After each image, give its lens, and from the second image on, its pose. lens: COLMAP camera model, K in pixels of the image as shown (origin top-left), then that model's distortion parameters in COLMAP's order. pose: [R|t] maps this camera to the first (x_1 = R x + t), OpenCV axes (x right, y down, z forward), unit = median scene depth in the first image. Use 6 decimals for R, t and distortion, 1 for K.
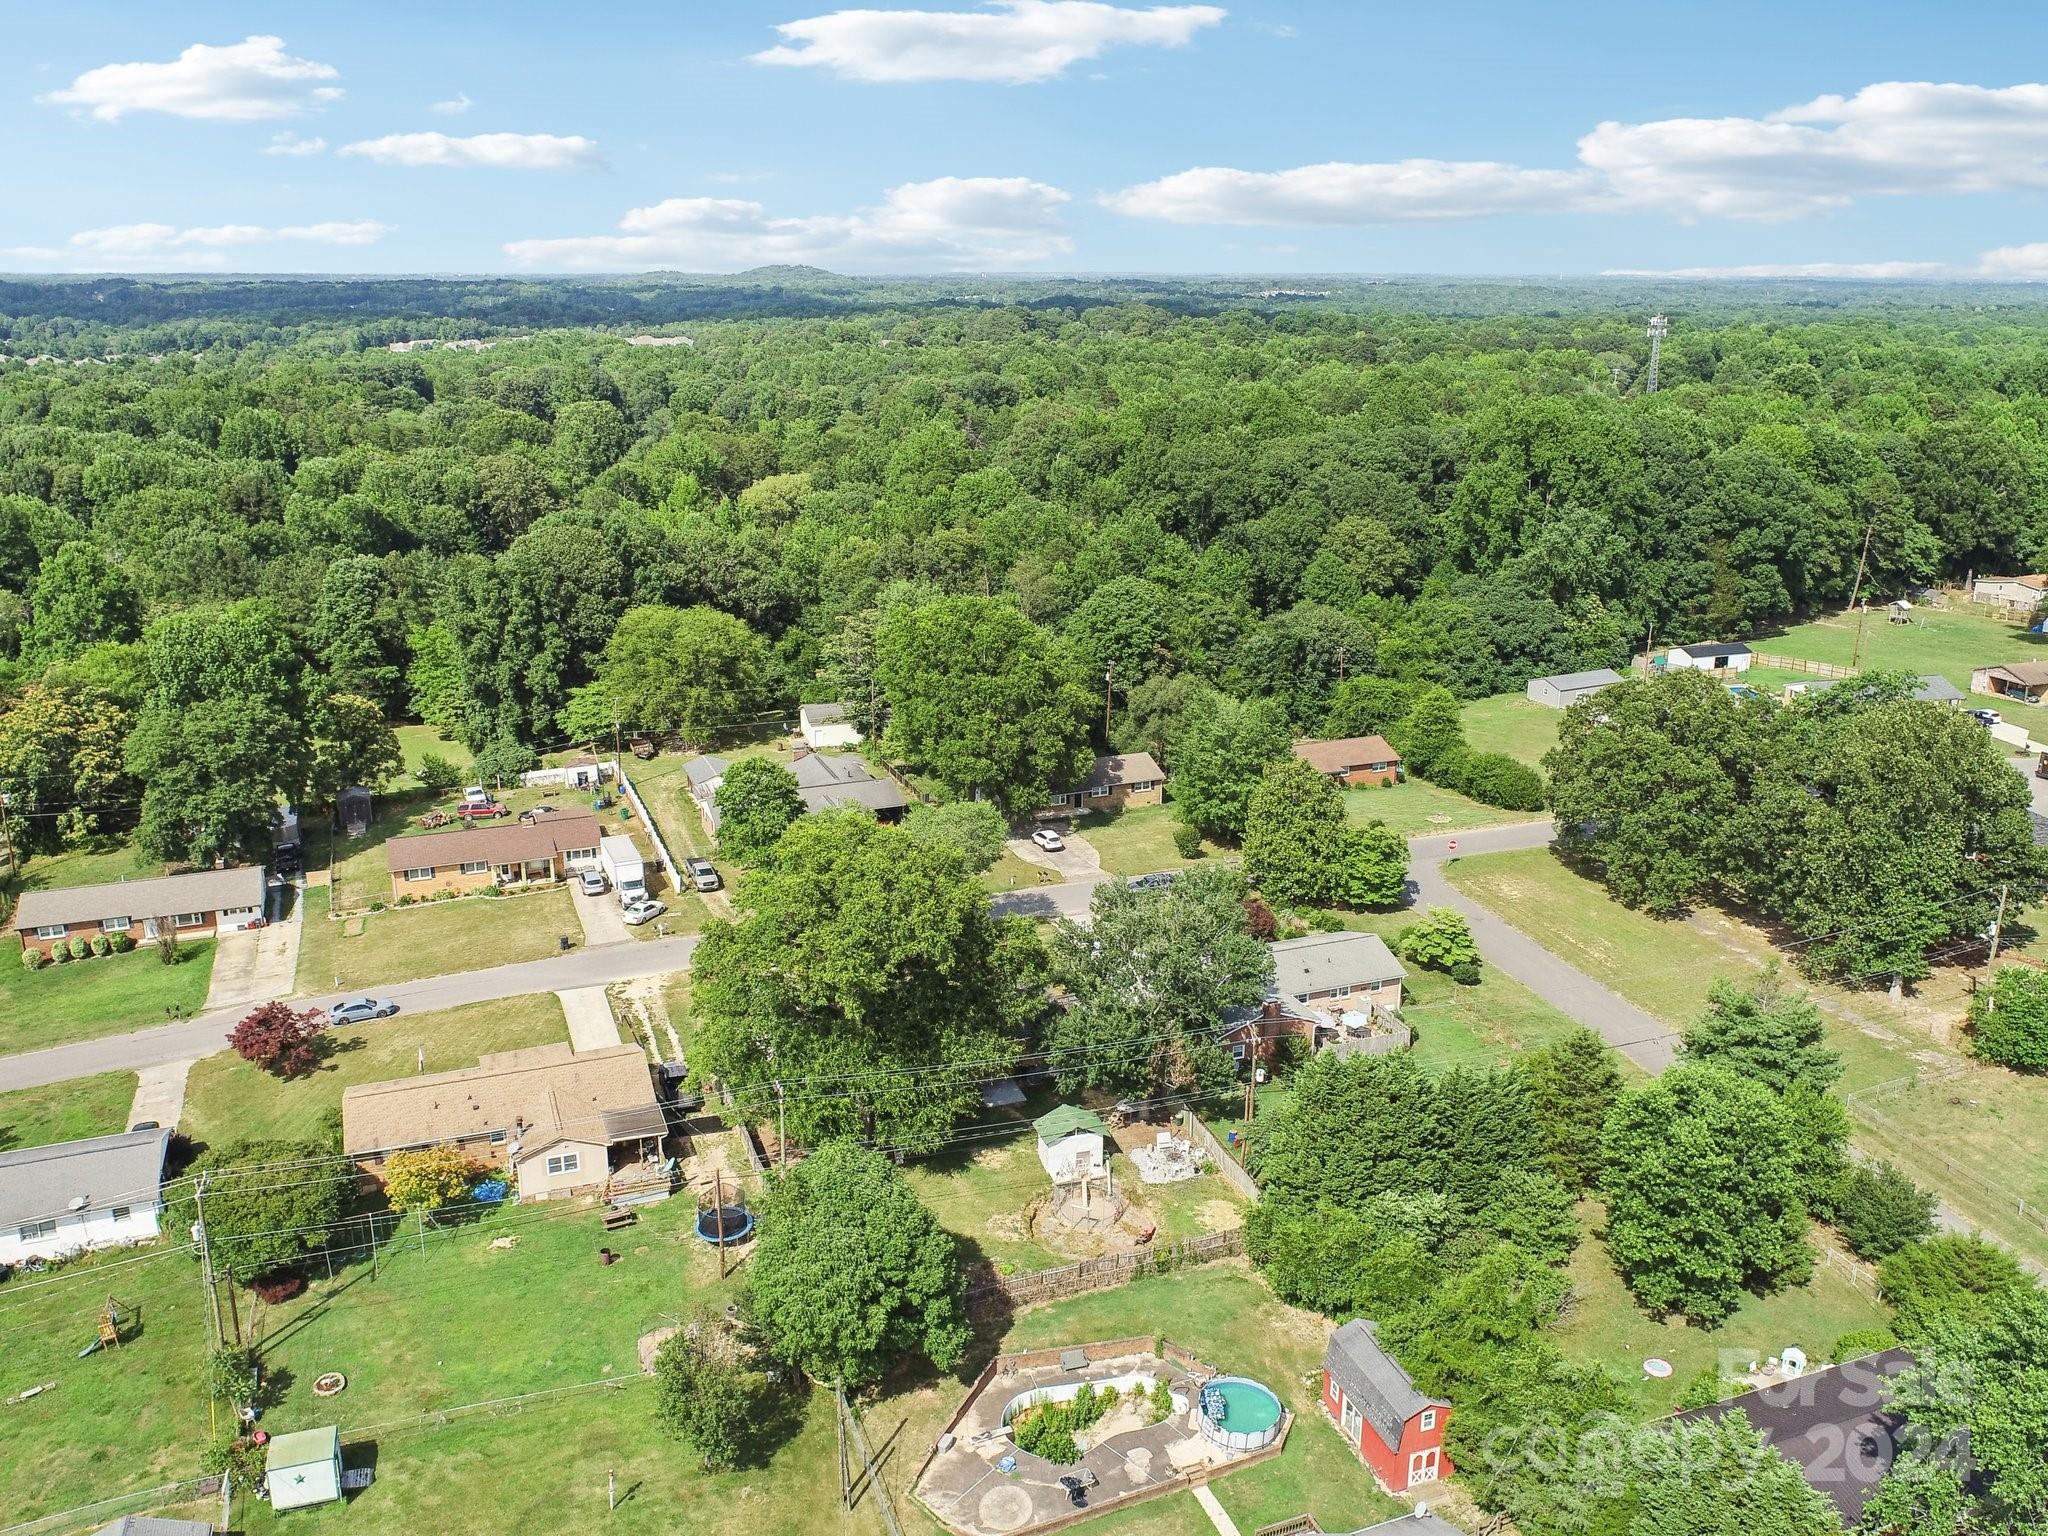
lens RADIAL K [[1556.3, 0, 991.8], [0, 1556.3, 718.4], [0, 0, 1]] dist [-0.016241, 0.005791]
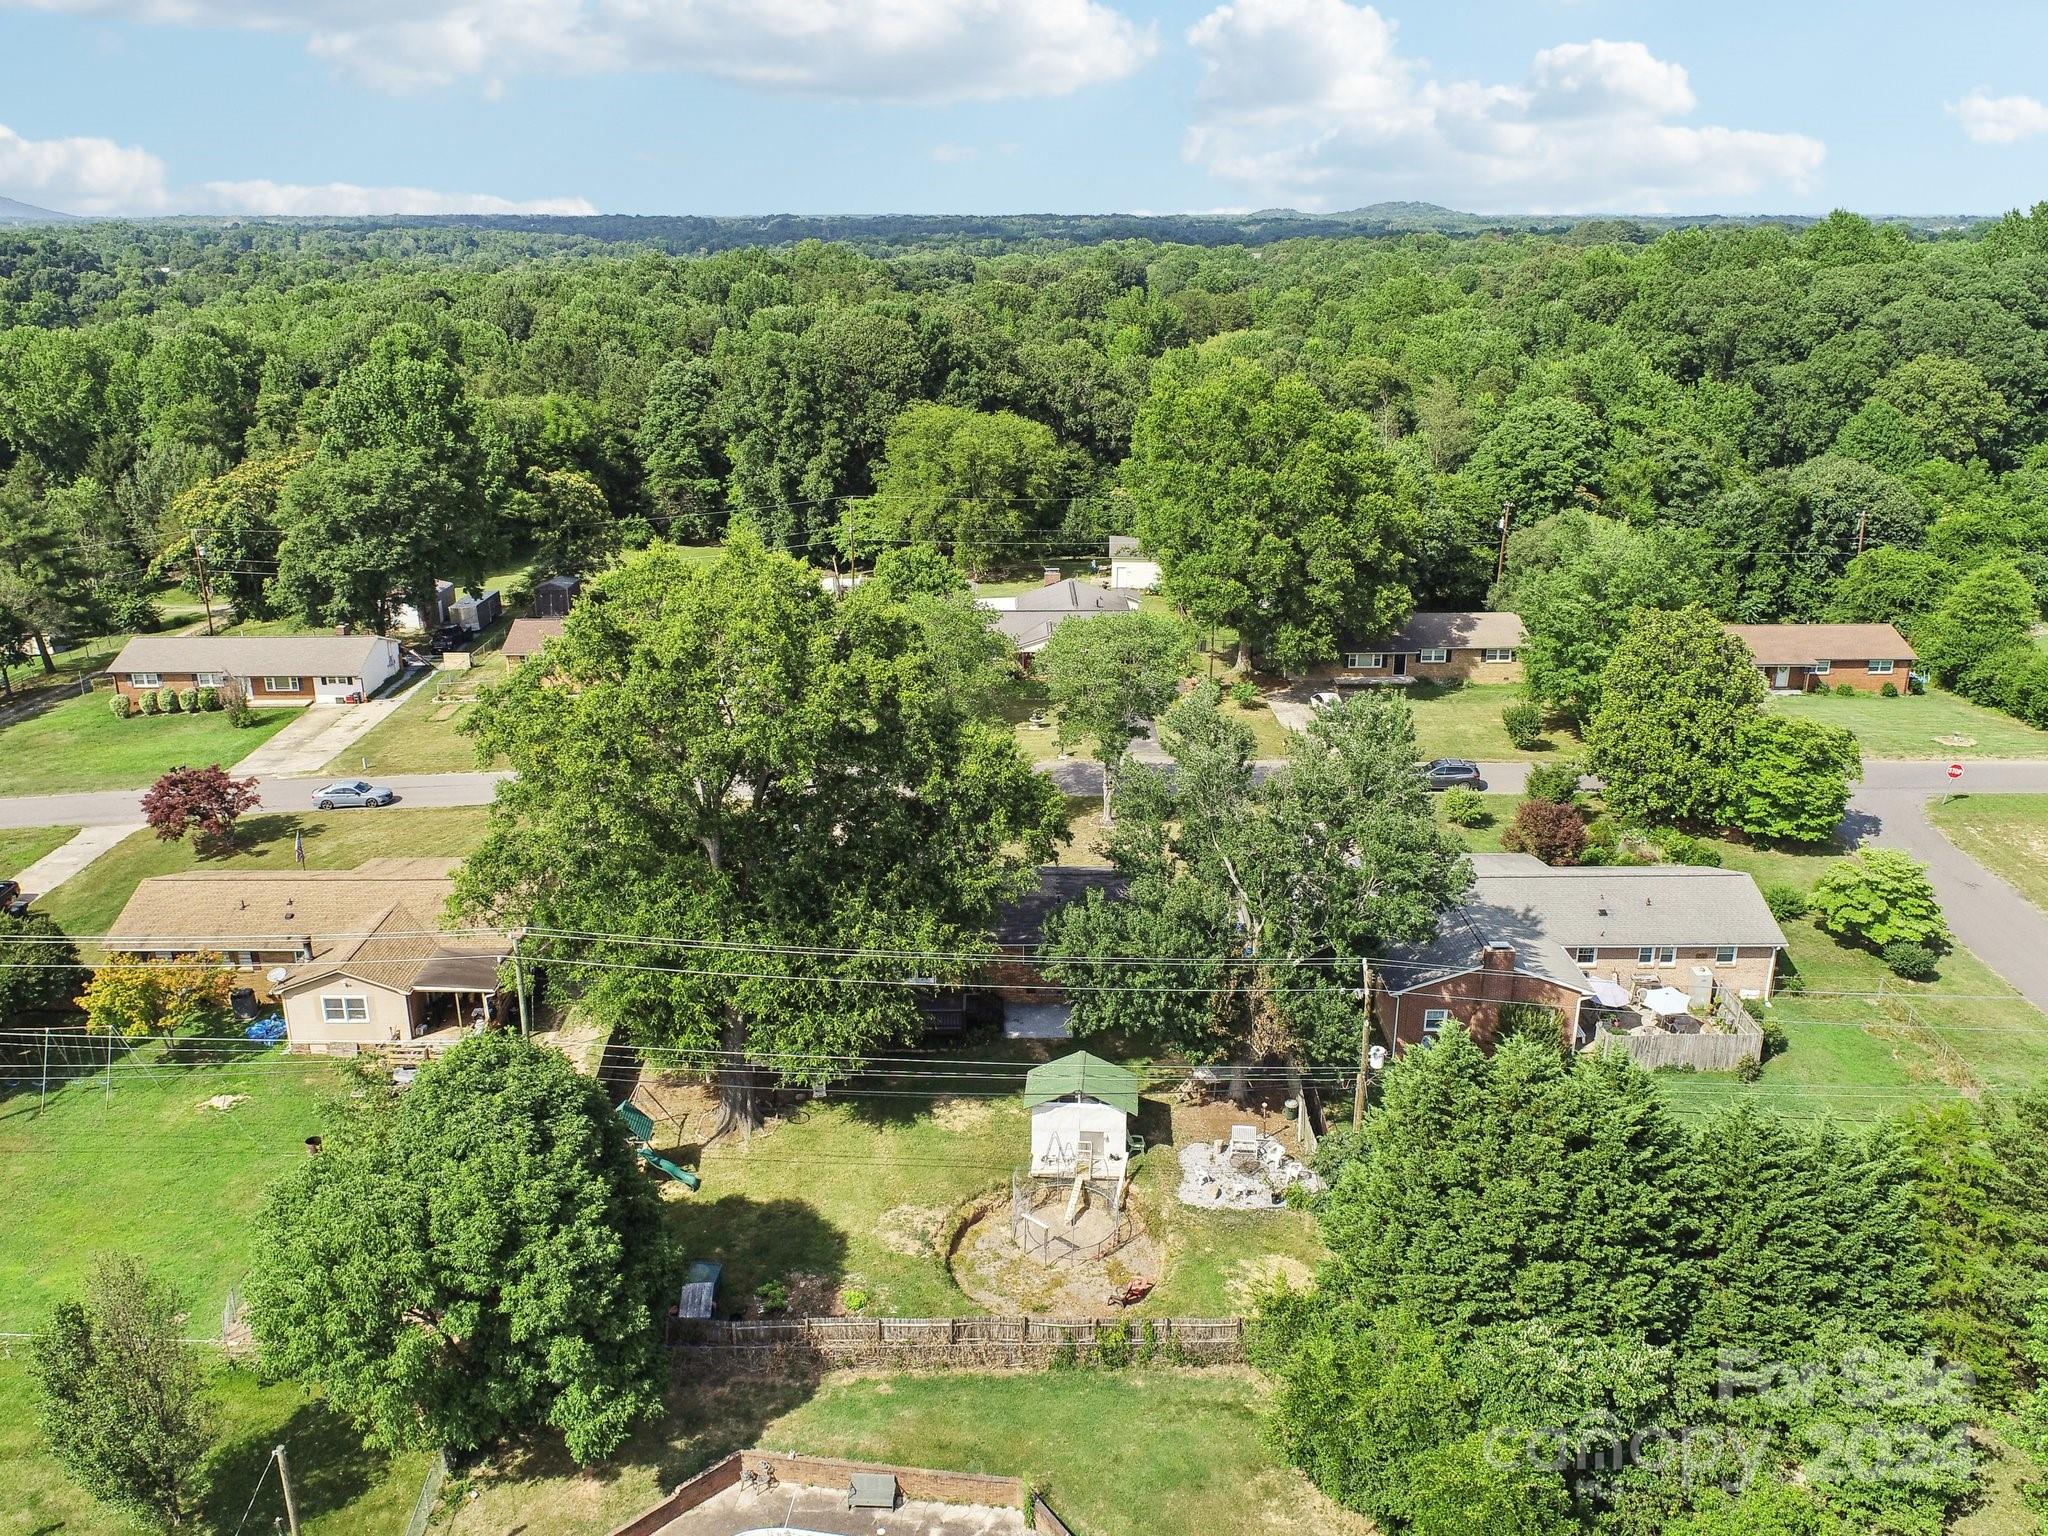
lens RADIAL K [[1556.3, 0, 991.8], [0, 1556.3, 718.4], [0, 0, 1]] dist [-0.016241, 0.005791]
pose [[0.937050, 0.099663, -0.334670, 0.142819], [-0.083220, 0.994528, 0.063156, 0.055326], [0.339133, -0.031329, 0.940217, 0.282082]]
